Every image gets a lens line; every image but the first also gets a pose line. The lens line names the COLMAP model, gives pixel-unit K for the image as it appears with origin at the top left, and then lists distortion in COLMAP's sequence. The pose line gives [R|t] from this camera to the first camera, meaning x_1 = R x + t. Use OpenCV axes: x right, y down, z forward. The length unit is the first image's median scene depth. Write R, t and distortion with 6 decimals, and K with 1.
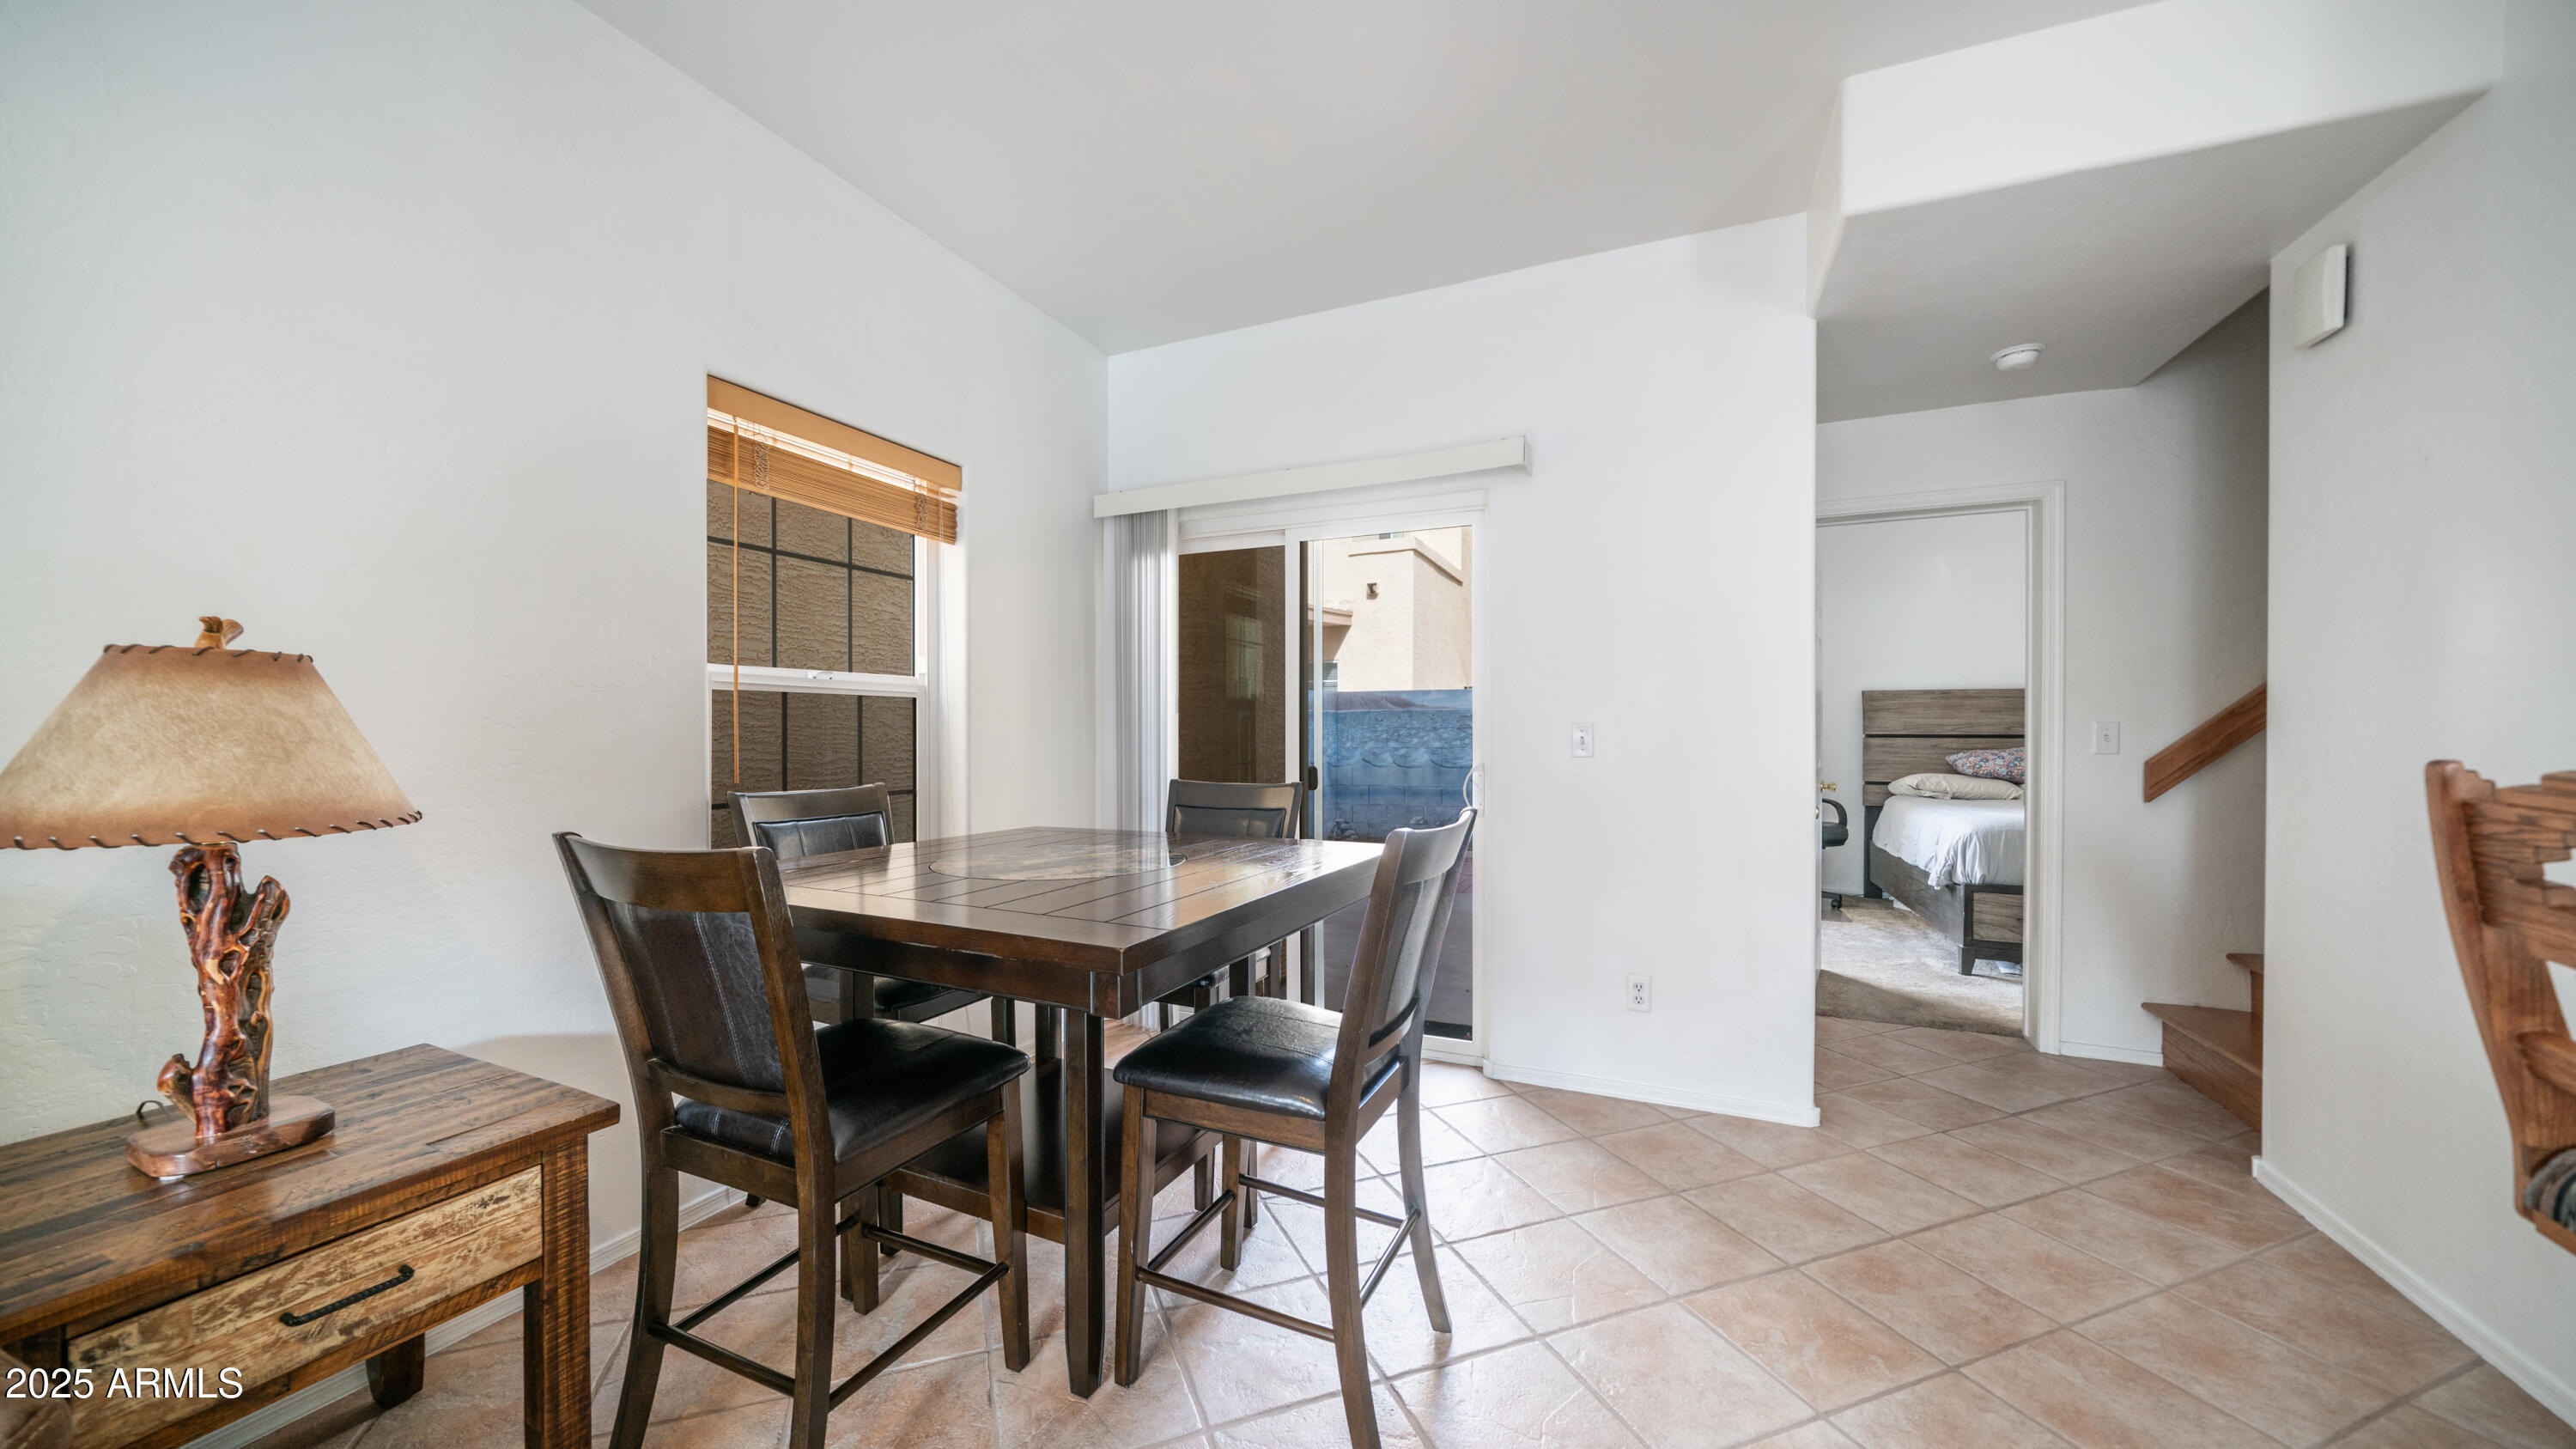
lens RADIAL K [[882.6, 0, 1294.8], [0, 882.6, 735.5], [0, 0, 1]] dist [-0.000369, -0.000028]
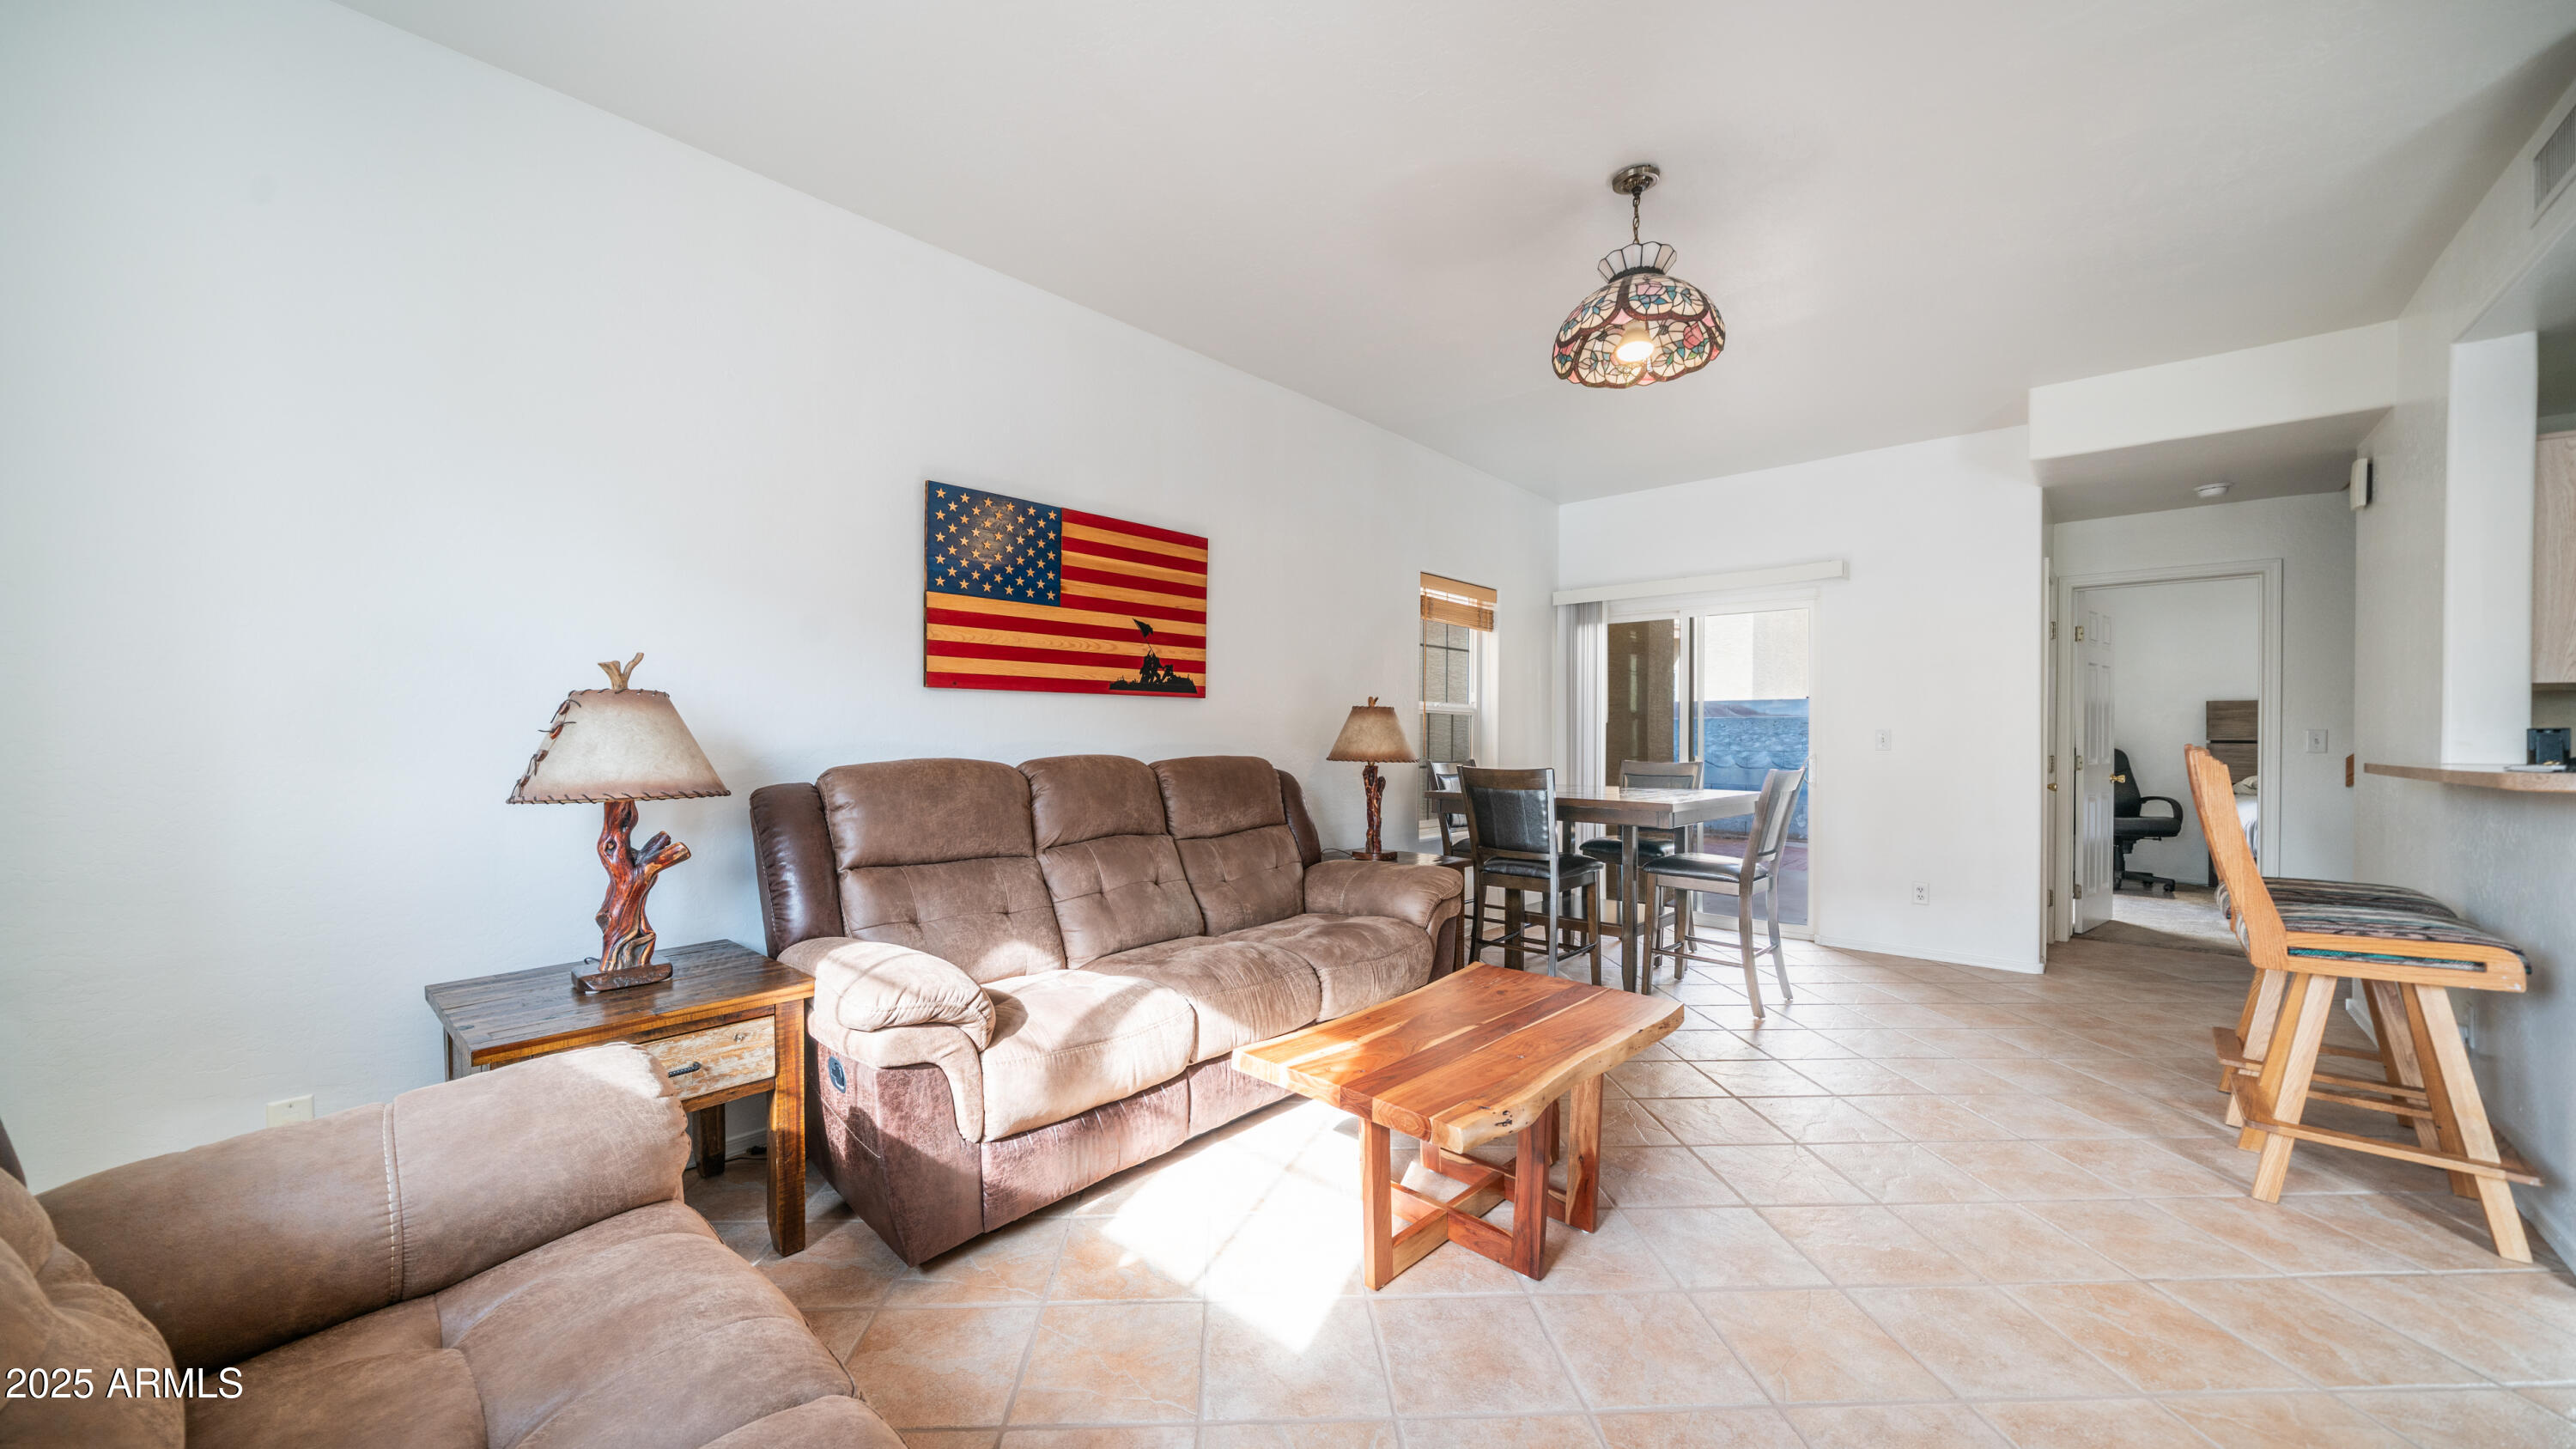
lens RADIAL K [[933.4, 0, 1284.7], [0, 933.4, 739.5], [0, 0, 1]] dist [0.000089, 0.000015]
pose [[0.948604, 0.005785, -0.316411, -0.159169], [-0.006296, 0.999980, -0.000594, 0.010235], [0.316401, 0.002556, 0.948622, -0.876486]]
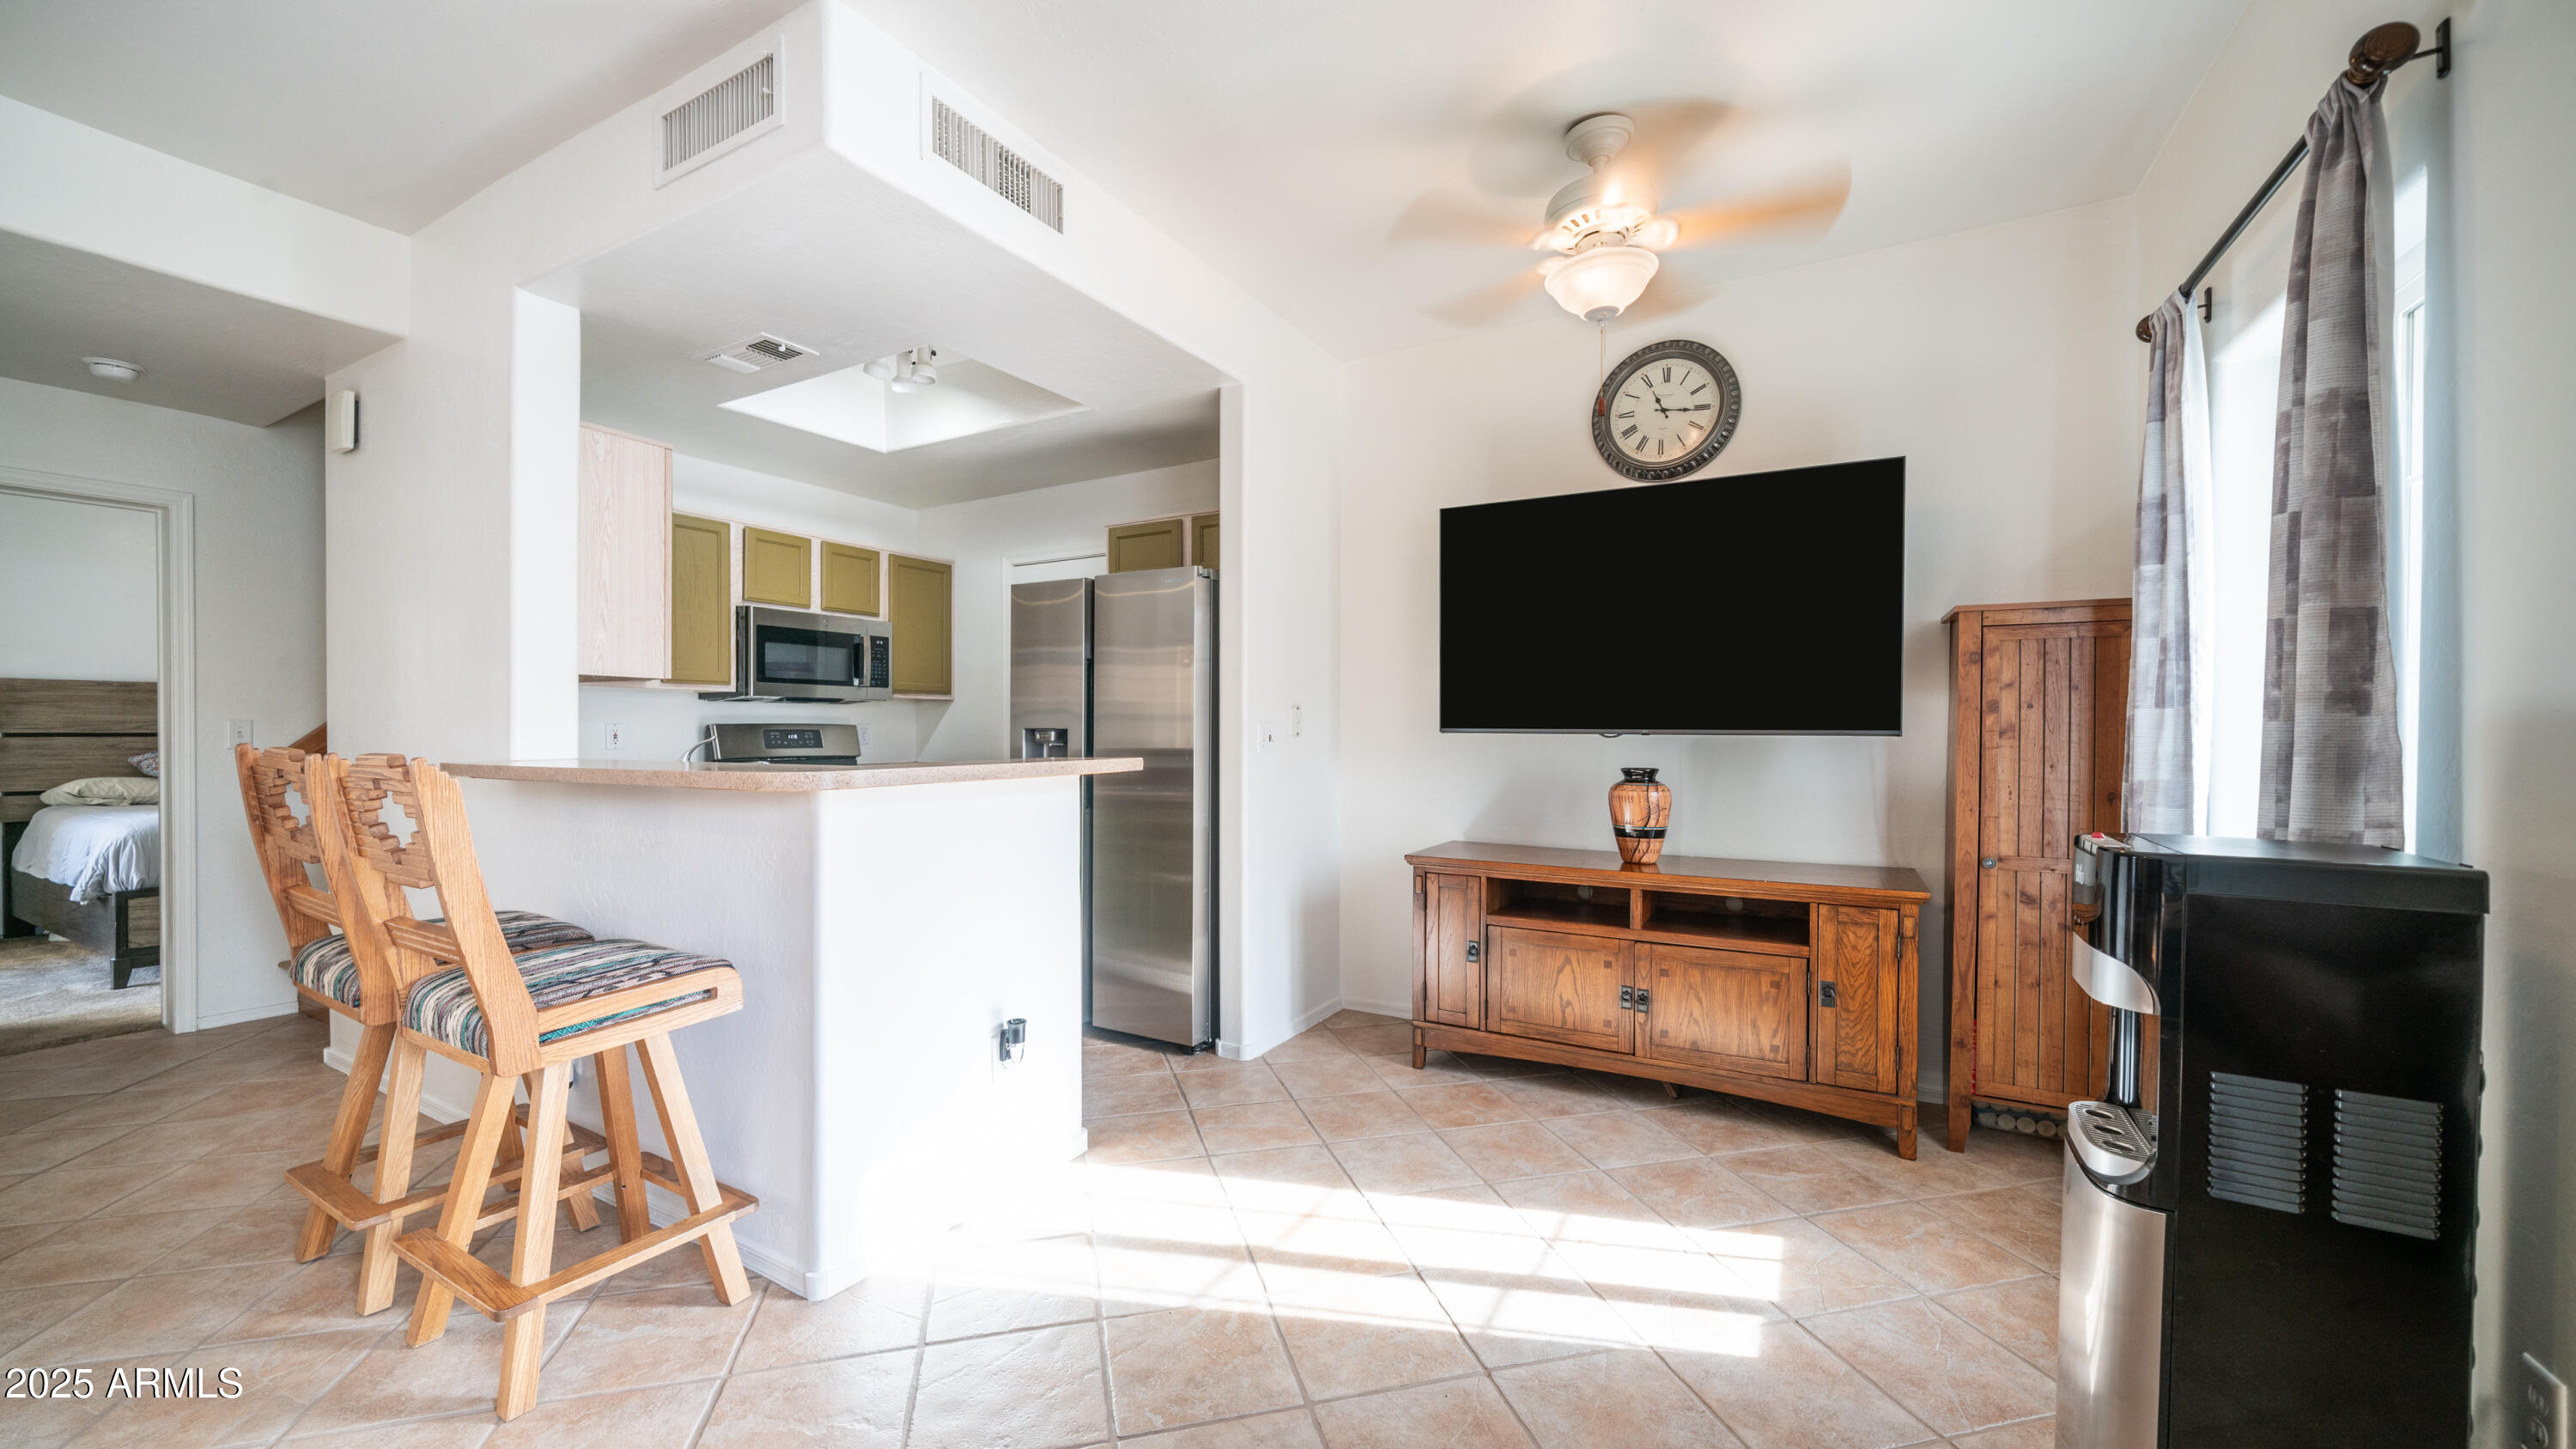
lens RADIAL K [[963.6, 0, 1249.1], [0, 963.6, 736.7], [0, 0, 1]] dist [-0.001061, -0.000049]
pose [[0.129757, -0.009661, 0.991499, -0.116543], [0.005896, 0.999942, 0.008971, 0.001896], [-0.991528, 0.004682, 0.129806, -0.401566]]
